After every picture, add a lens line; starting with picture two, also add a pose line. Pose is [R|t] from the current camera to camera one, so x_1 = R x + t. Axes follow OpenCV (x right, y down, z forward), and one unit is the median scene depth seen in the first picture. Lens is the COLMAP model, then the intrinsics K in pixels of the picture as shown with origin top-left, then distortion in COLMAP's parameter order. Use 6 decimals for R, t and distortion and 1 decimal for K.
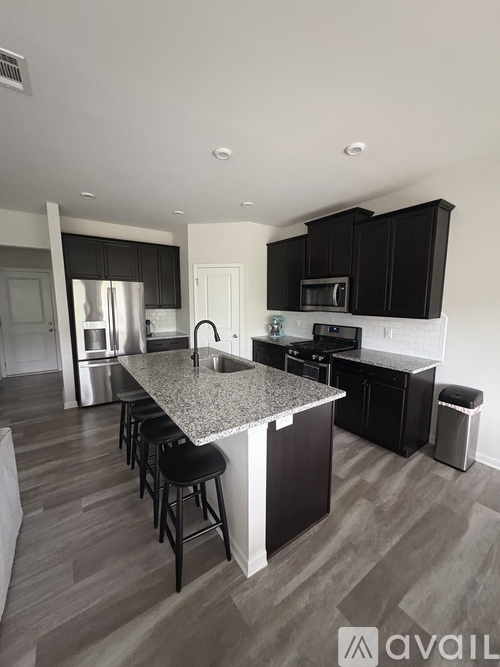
lens RADIAL K [[263.9, 0, 250.3], [0, 263.9, 333.4], [0, 0, 1]] dist [-0.000924, -0.000017]
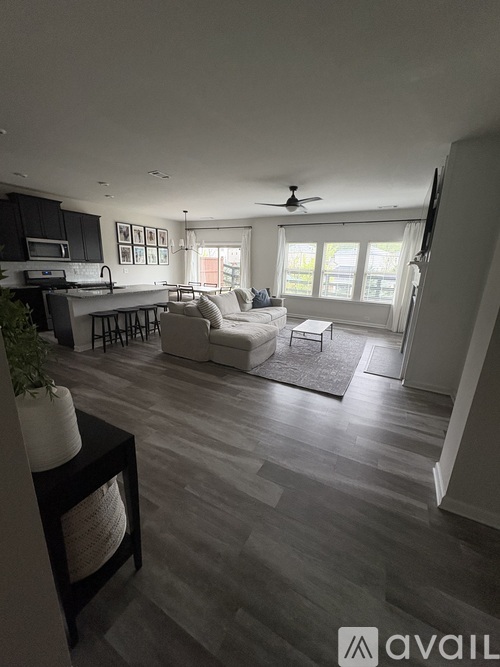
lens RADIAL K [[263.9, 0, 250.8], [0, 263.9, 333.3], [0, 0, 1]] dist [-0.000924, -0.000017]
pose [[-0.433793, -0.247894, 0.866240, -1.685208], [0.075538, 0.948017, 0.309124, -0.066542], [-0.897841, 0.199530, -0.392518, 0.604227]]
